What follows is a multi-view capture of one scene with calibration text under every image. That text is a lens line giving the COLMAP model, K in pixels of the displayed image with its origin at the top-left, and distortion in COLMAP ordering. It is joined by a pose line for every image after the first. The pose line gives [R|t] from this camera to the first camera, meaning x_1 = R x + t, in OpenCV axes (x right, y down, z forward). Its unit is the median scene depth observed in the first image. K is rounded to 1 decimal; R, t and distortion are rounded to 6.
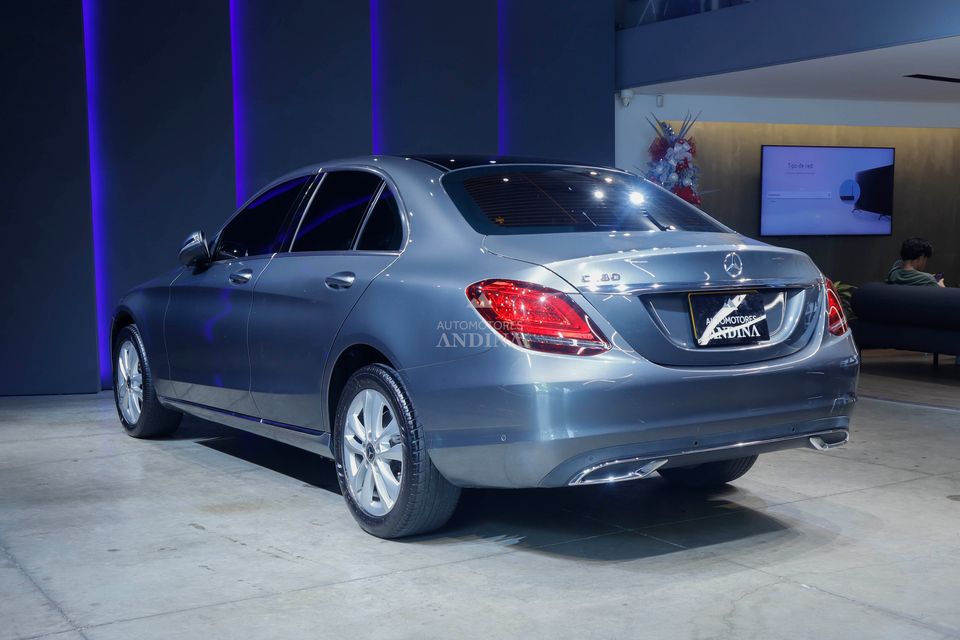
lens RADIAL K [[1237.9, 0, 526.8], [0, 1237.9, 321.0], [0, 0, 1]] dist [-0.017849, 0.010119]
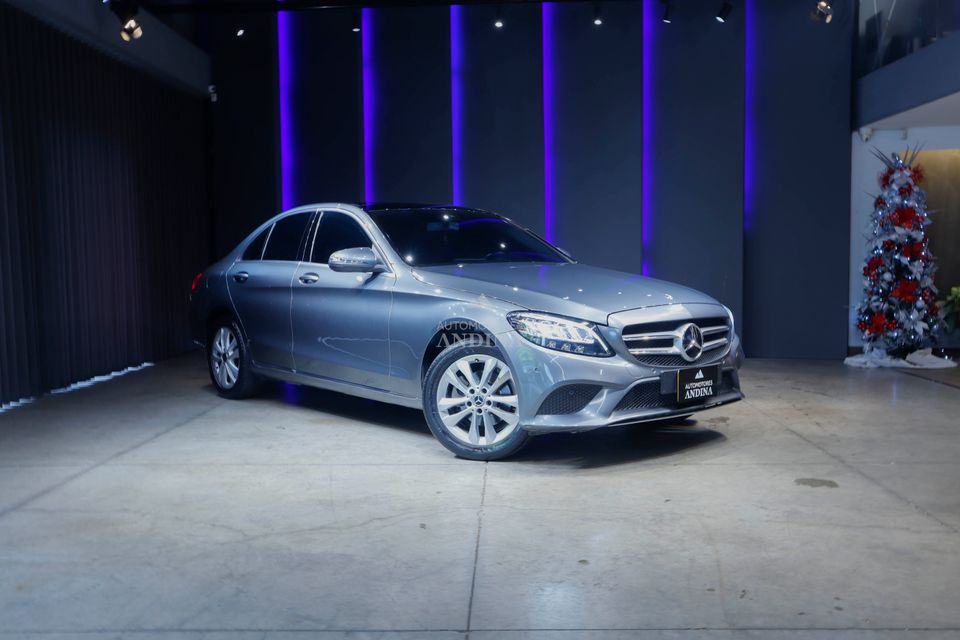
lens RADIAL K [[931.7, 0, 480.0], [0, 931.7, 320.0], [0, 0, 1]] dist [-0.054503, 0.009140]
pose [[0.810713, 0.035701, -0.584355, 0.570094], [-0.035022, 0.999309, 0.012464, -0.002058], [0.584396, 0.010361, 0.811403, 0.139593]]
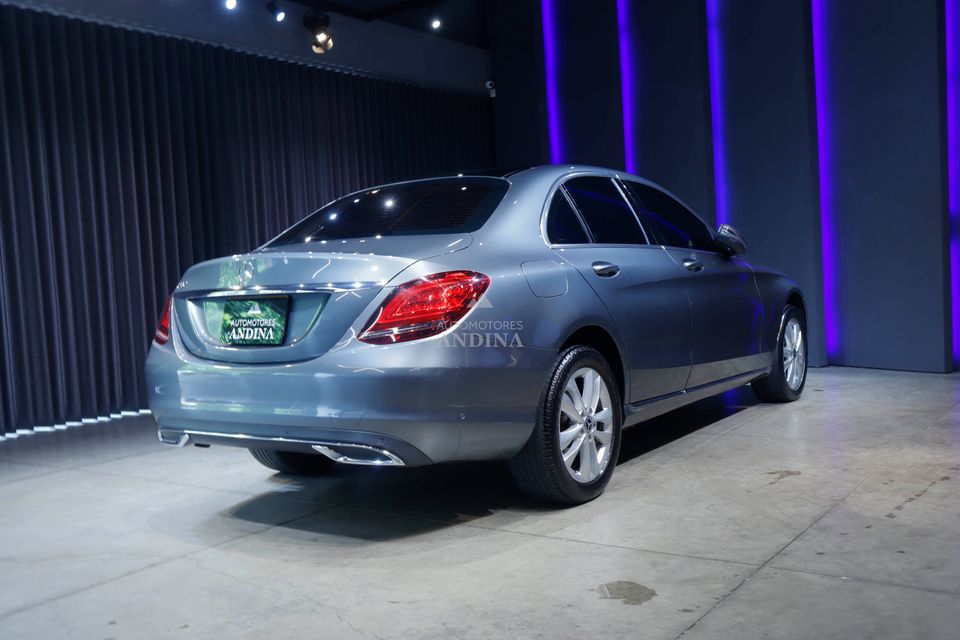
lens RADIAL K [[965.9, 0, 480.0], [0, 965.9, 298.6], [0, 0, 1]] dist [0.003179, 0.030255]
pose [[0.325545, 0.012839, -0.945439, 0.814273], [-0.011288, 0.999889, 0.009691, -0.025710], [0.945459, 0.007517, 0.325654, 0.710855]]
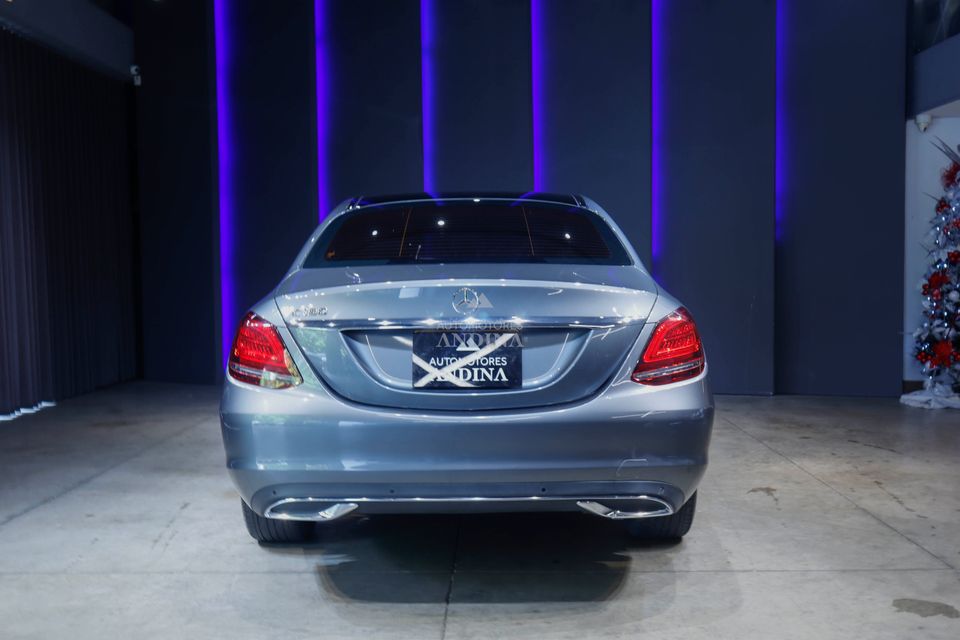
lens RADIAL K [[989.1, 0, 476.6], [0, 989.1, 315.5], [0, 0, 1]] dist [-0.004523, 0.012916]
pose [[0.817155, 0.024794, -0.575885, 0.461089], [-0.034186, 0.999400, -0.005479, -0.024091], [0.575404, 0.024165, 0.817512, 0.316274]]
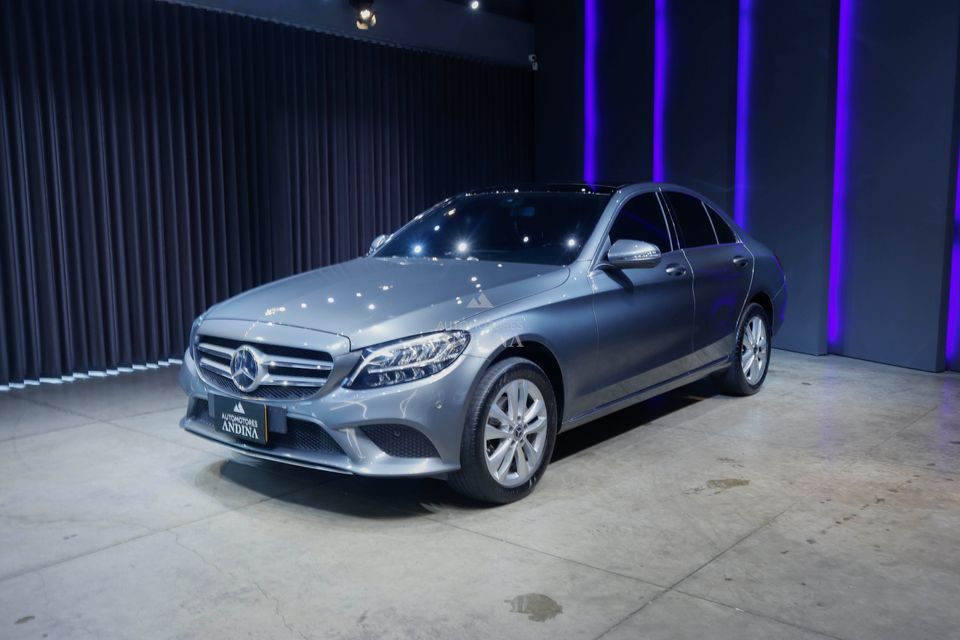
lens RADIAL K [[907.8, 0, 480.0], [0, 907.8, 320.0], [0, 0, 1]] dist [-0.007478, -0.005611]
pose [[0.251385, 0.118433, -0.960614, 0.838181], [-0.060937, 0.992453, 0.106411, -0.088091], [0.965967, 0.031787, 0.256704, 0.781200]]
